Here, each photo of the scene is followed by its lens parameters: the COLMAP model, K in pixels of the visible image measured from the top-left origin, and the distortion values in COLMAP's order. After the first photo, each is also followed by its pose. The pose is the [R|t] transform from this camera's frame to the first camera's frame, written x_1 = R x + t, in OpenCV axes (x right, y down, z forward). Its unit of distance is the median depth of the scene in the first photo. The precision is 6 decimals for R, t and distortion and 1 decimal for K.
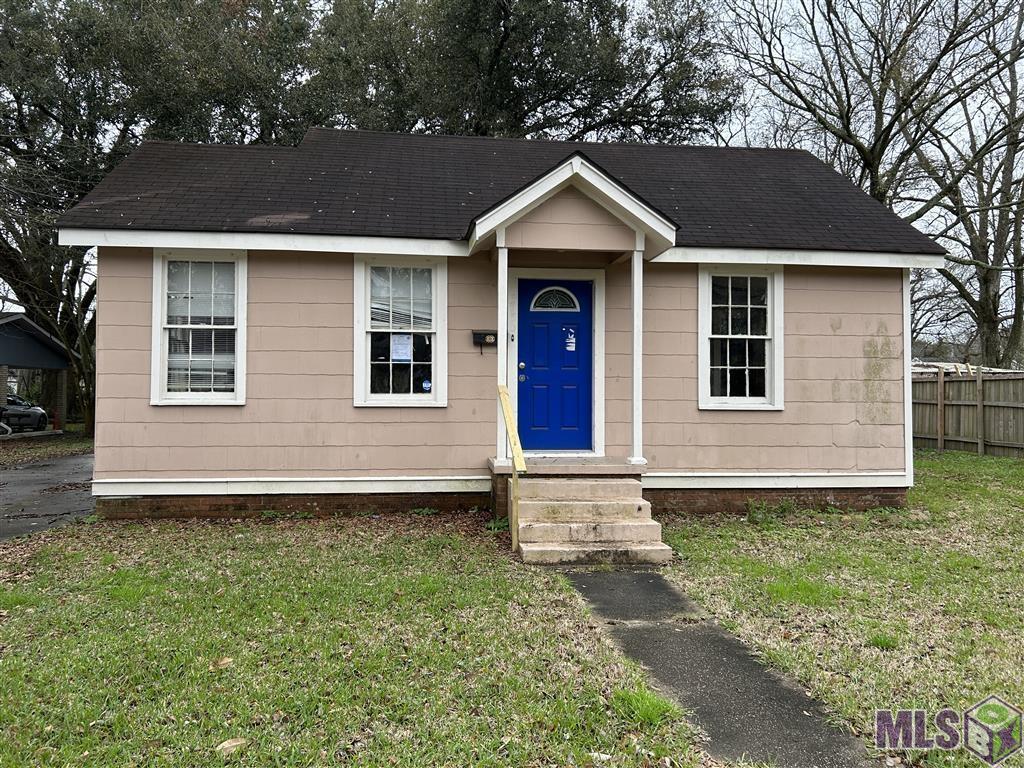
lens RADIAL K [[776.8, 0, 512.3], [0, 776.8, 380.4], [0, 0, 1]] dist [0.049818, -0.053160]
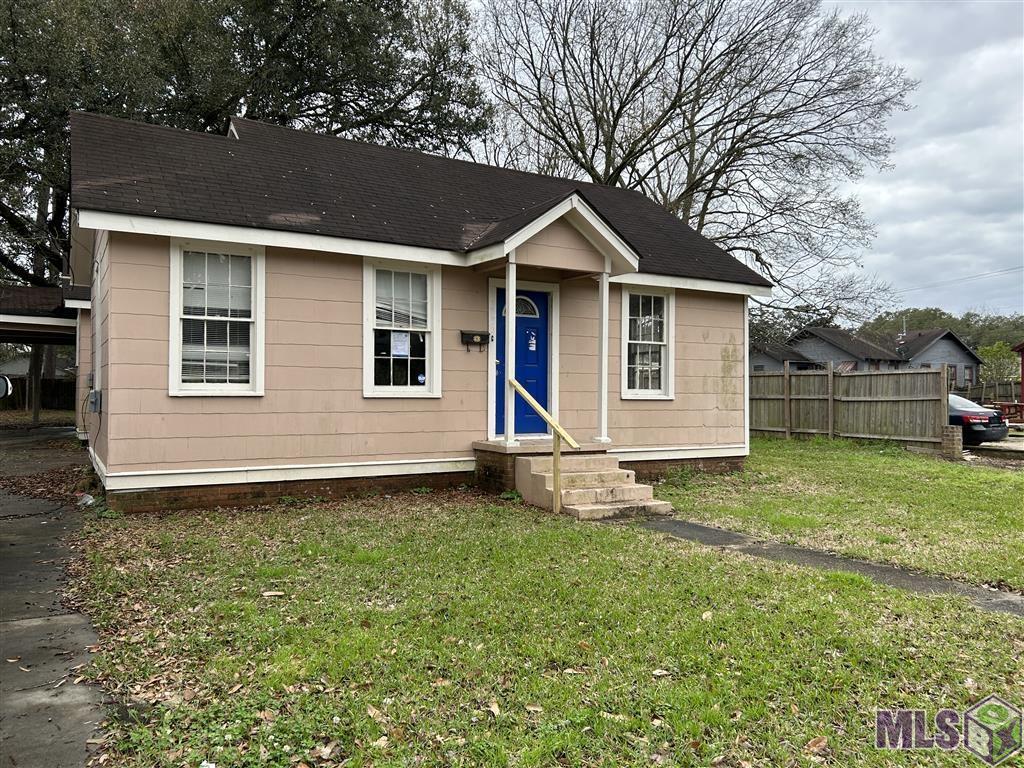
lens RADIAL K [[776.8, 0, 515.6], [0, 776.8, 388.6], [0, 0, 1]] dist [0.049818, -0.053160]
pose [[0.910847, 0.003079, 0.412733, -0.459211], [-0.011252, 0.999786, 0.017372, -0.000088], [-0.412591, -0.020467, 0.910686, -0.079728]]
